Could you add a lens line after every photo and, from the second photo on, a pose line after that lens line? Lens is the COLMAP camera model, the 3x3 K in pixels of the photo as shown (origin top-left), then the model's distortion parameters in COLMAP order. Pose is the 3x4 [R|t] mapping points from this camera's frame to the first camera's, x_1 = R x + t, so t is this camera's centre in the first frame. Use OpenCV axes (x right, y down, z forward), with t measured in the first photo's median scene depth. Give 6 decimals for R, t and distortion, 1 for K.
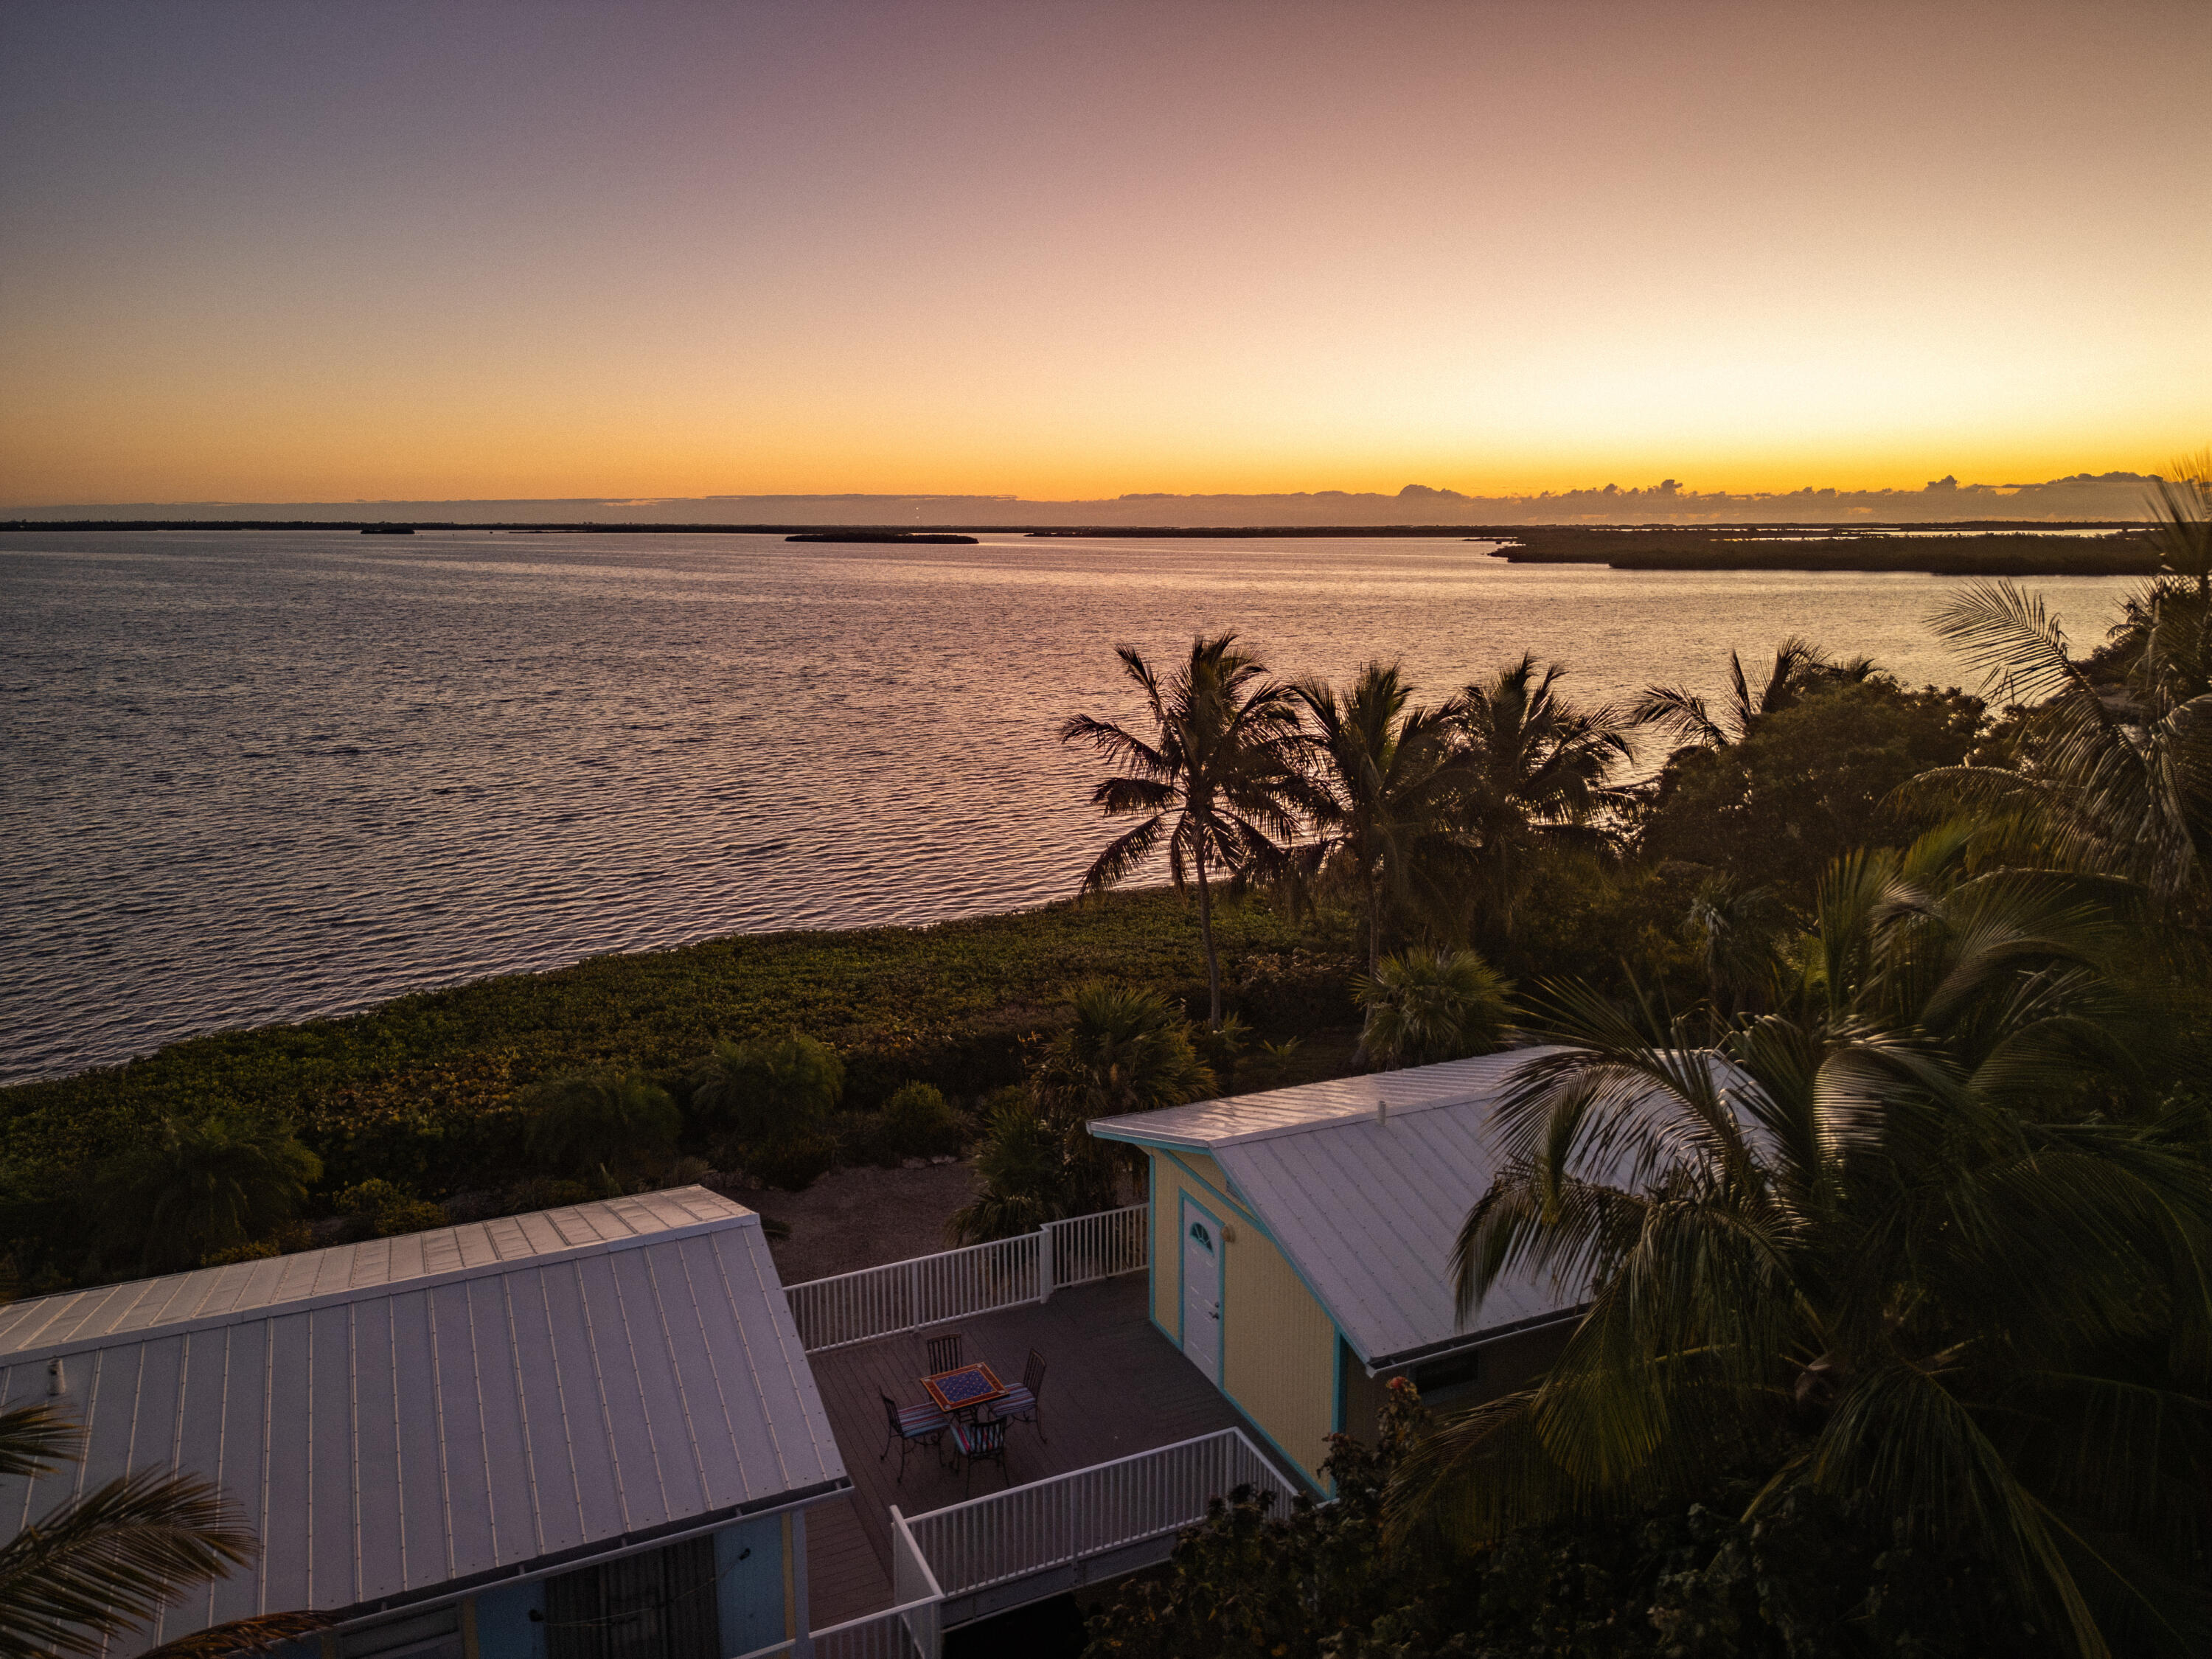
lens RADIAL K [[1532.5, 0, 1134.0], [0, 1532.5, 827.7], [0, 0, 1]] dist [0.047574, -0.002245]
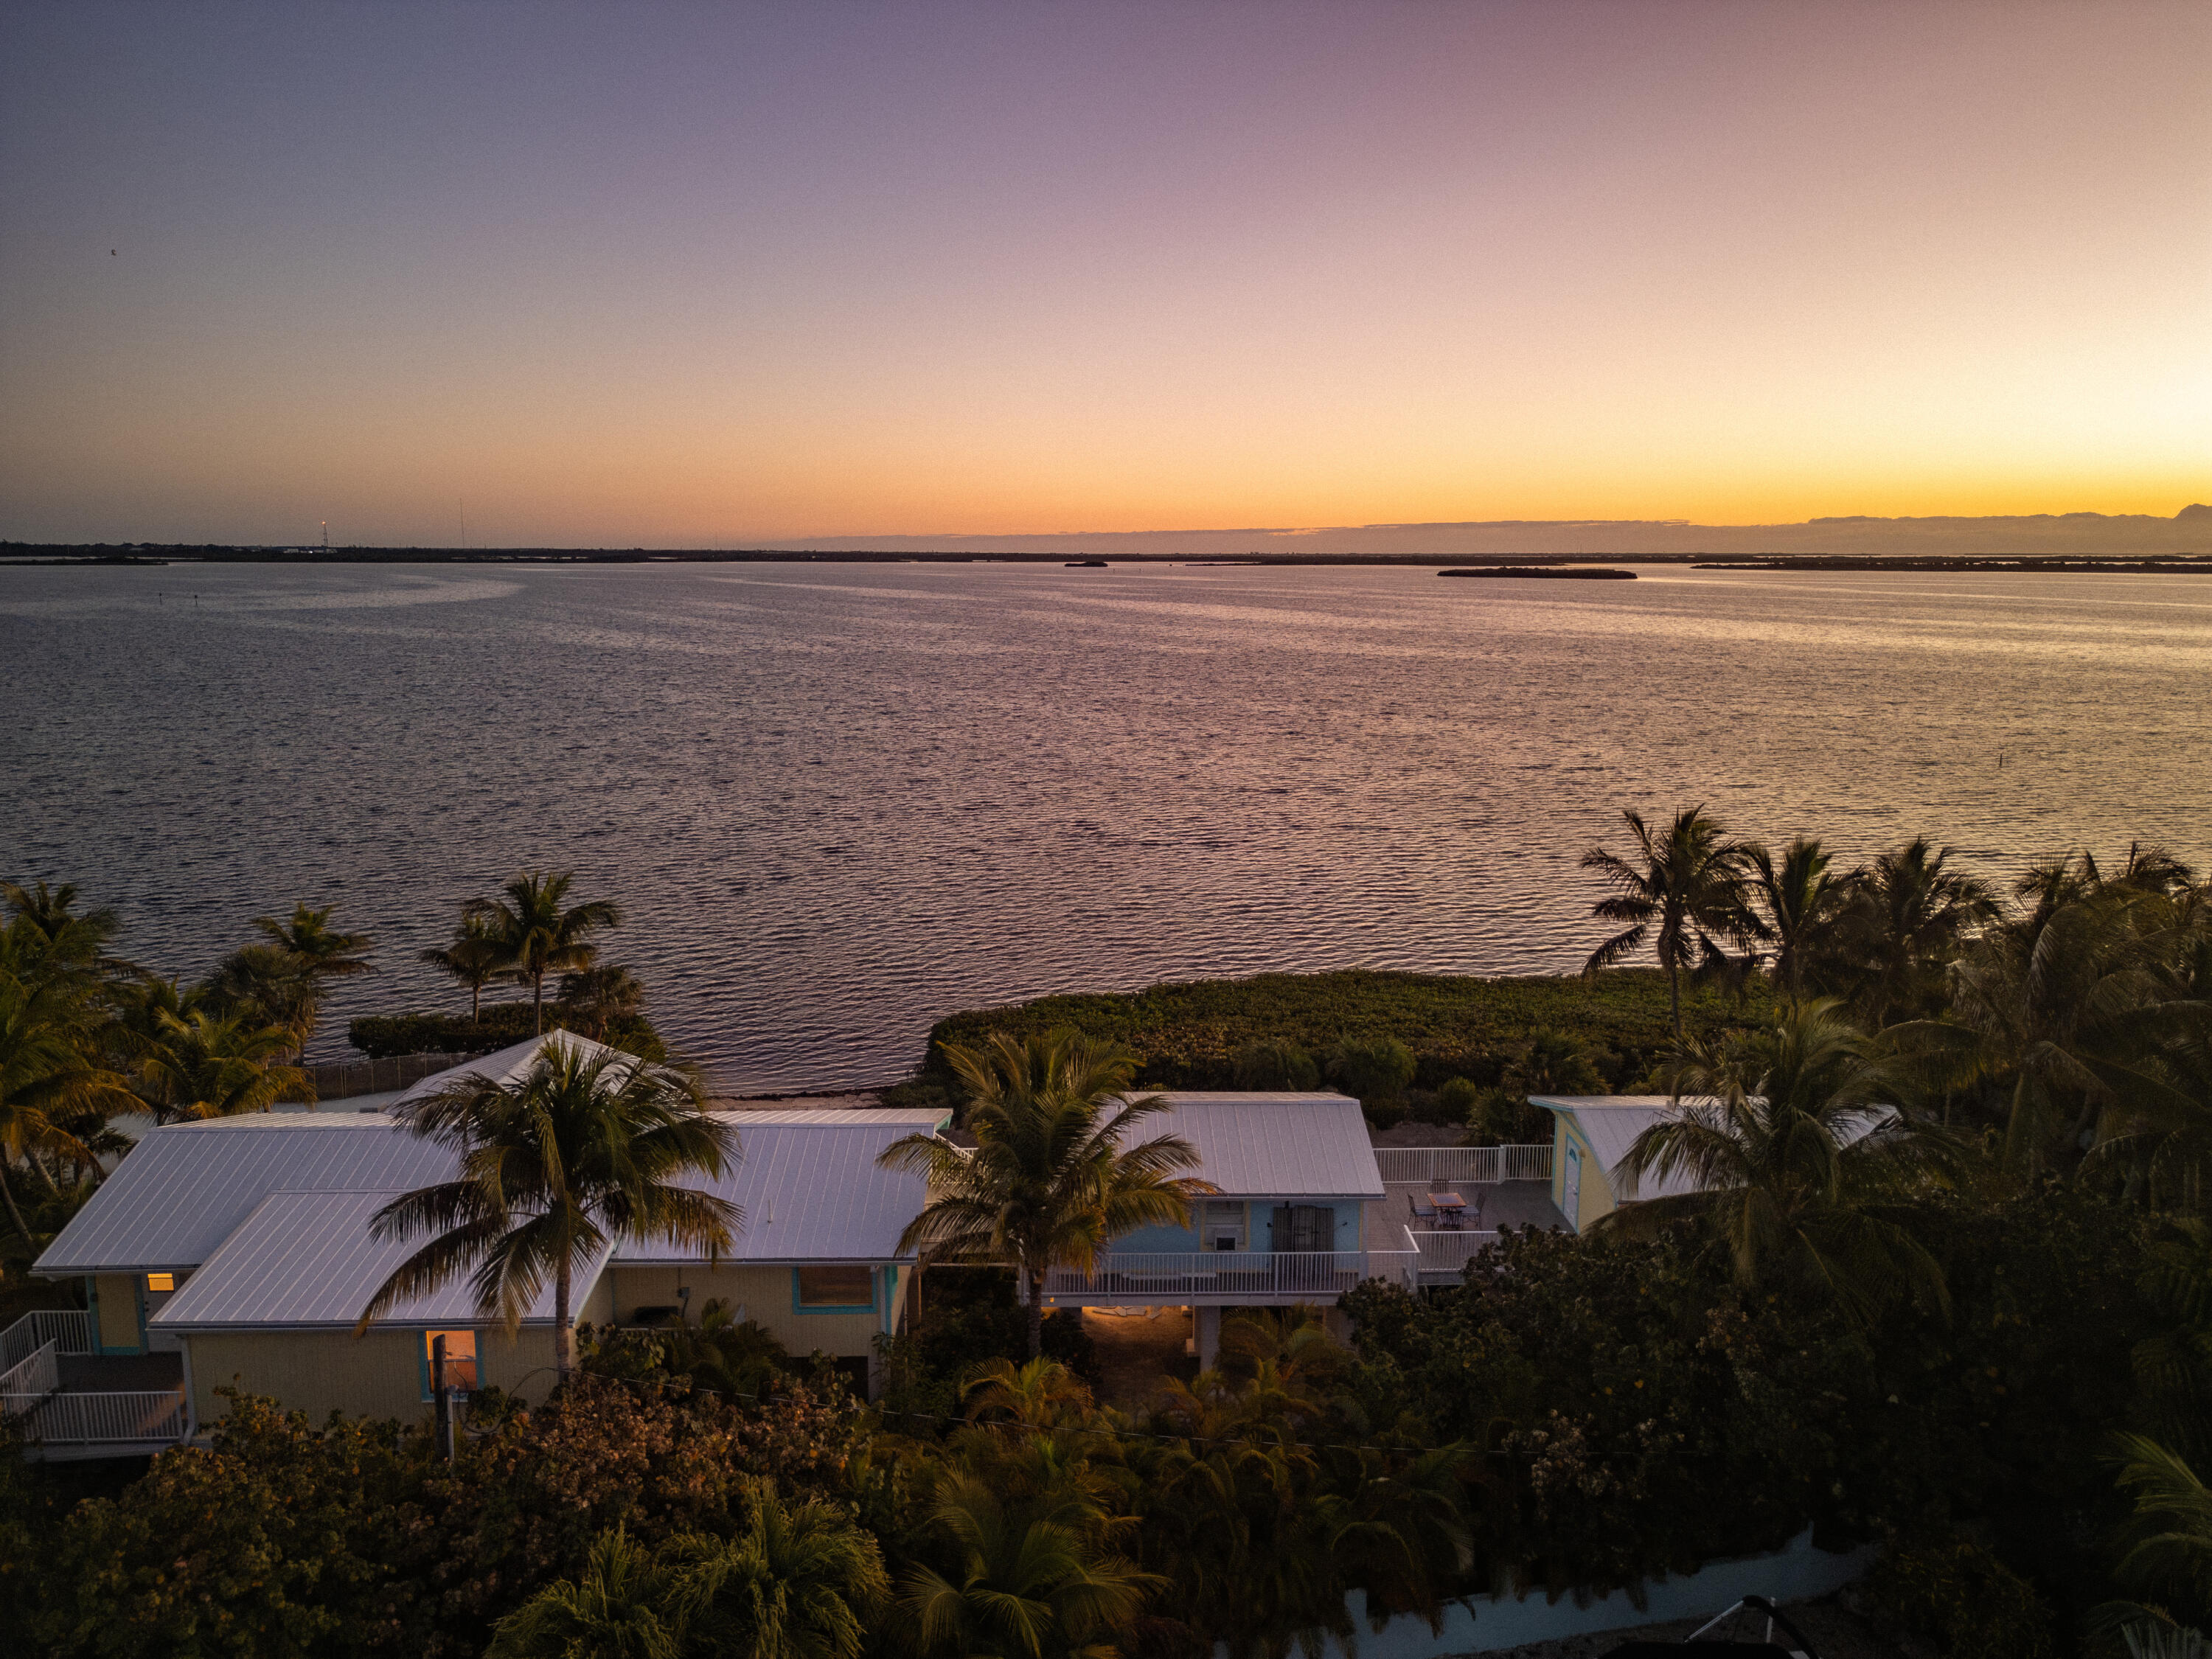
lens RADIAL K [[1532.5, 0, 1134.0], [0, 1532.5, 827.7], [0, 0, 1]] dist [0.047574, -0.002245]
pose [[0.916731, 0.076244, -0.392161, 0.143768], [-0.083831, 0.996478, -0.002231, -0.057499], [0.390610, 0.034921, 0.919894, -0.573493]]
